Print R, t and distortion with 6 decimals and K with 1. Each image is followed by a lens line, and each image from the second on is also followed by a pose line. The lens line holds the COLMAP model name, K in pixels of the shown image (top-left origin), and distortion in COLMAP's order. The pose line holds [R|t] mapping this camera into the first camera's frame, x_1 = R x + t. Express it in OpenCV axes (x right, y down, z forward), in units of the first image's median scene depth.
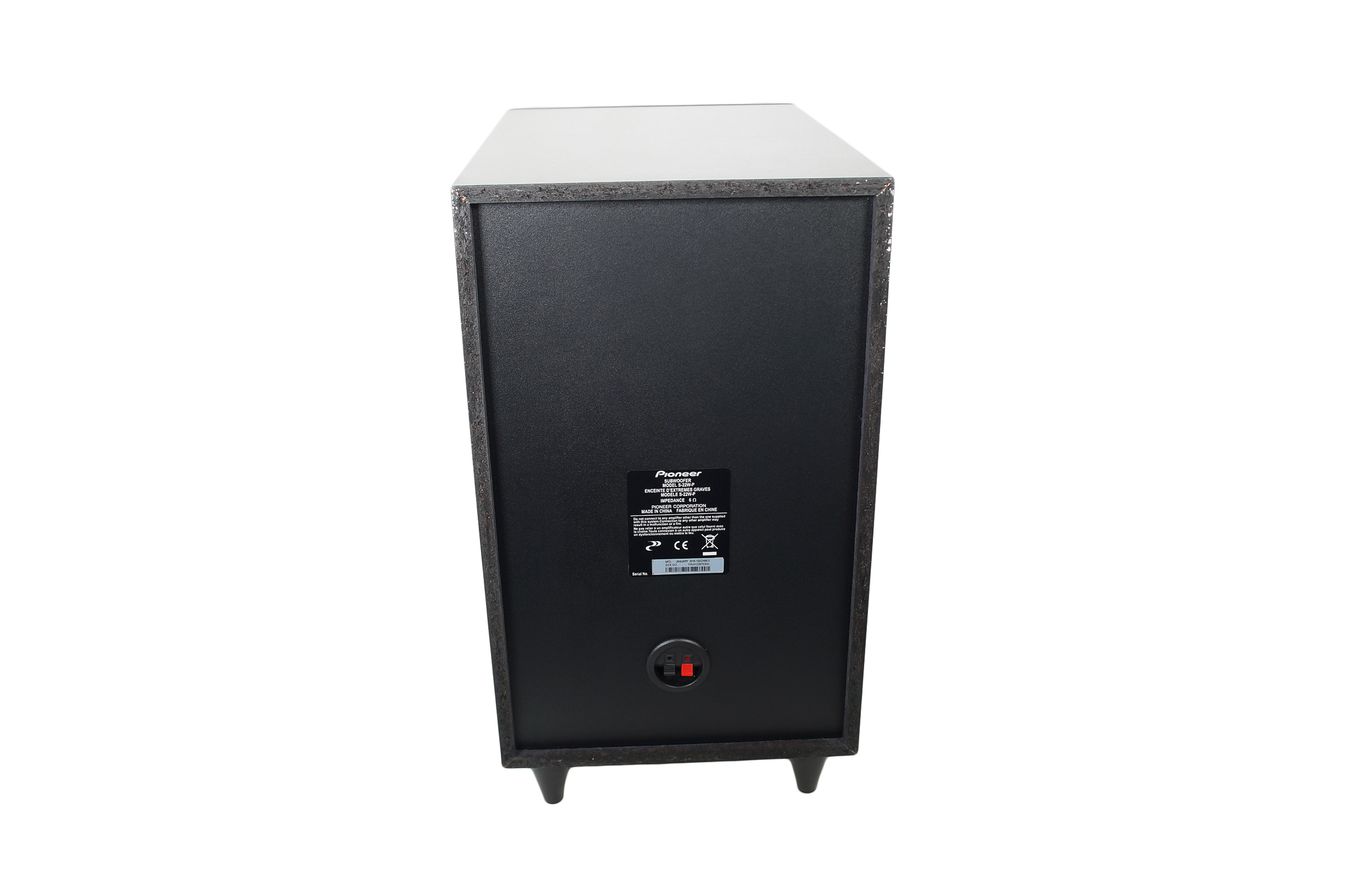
lens RADIAL K [[1074.6, 0, 674.5], [0, 1074.6, 447.5], [0, 0, 1]] dist [-0.009359, -0.001215]
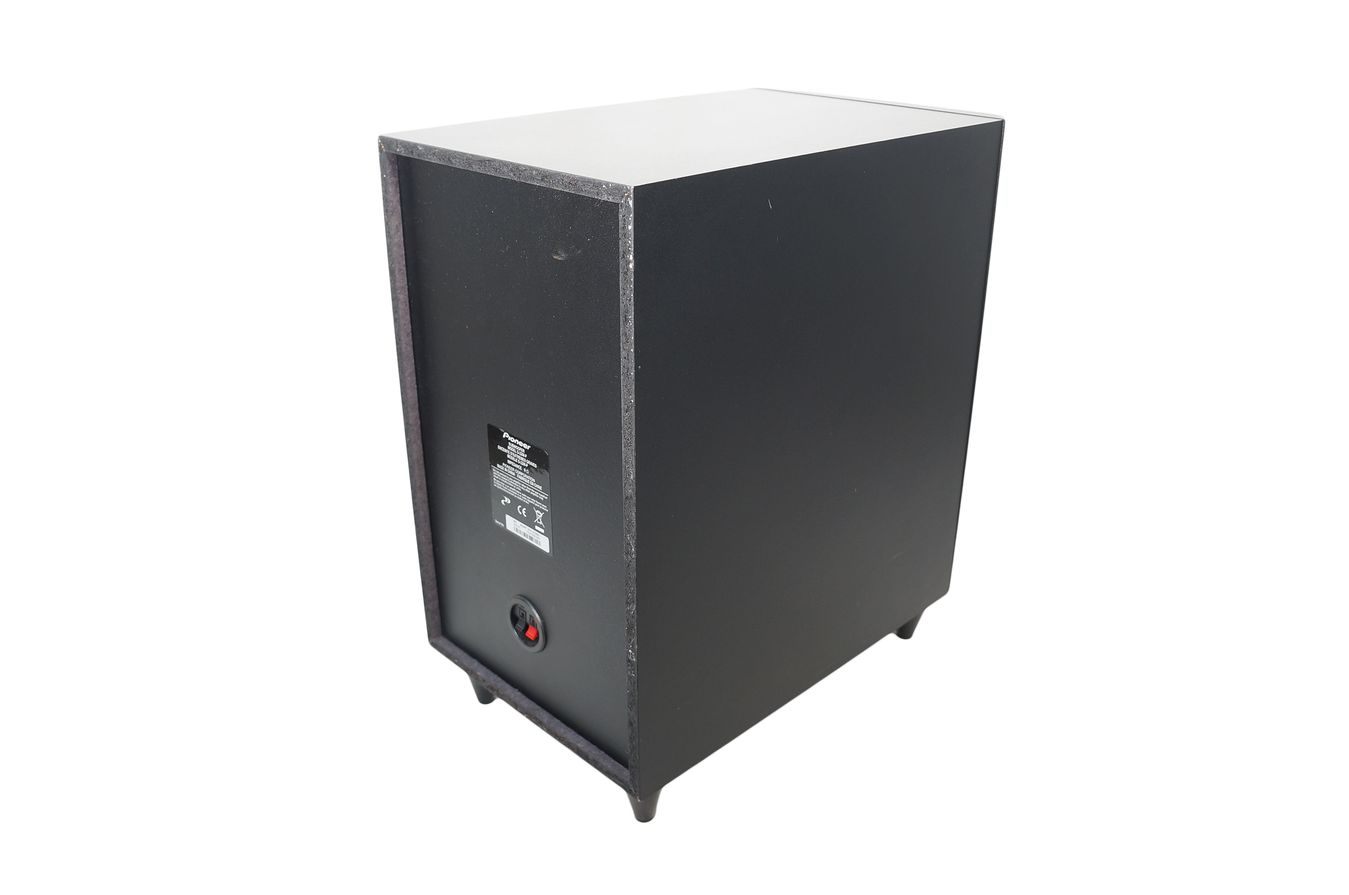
lens RADIAL K [[1074.6, 0, 674.5], [0, 1074.6, 447.5], [0, 0, 1]] dist [-0.009359, -0.001215]
pose [[0.667650, 0.320597, -0.671909, 0.783251], [-0.298668, 0.942058, 0.152723, -0.169066], [0.681939, 0.098712, 0.724717, 0.344640]]
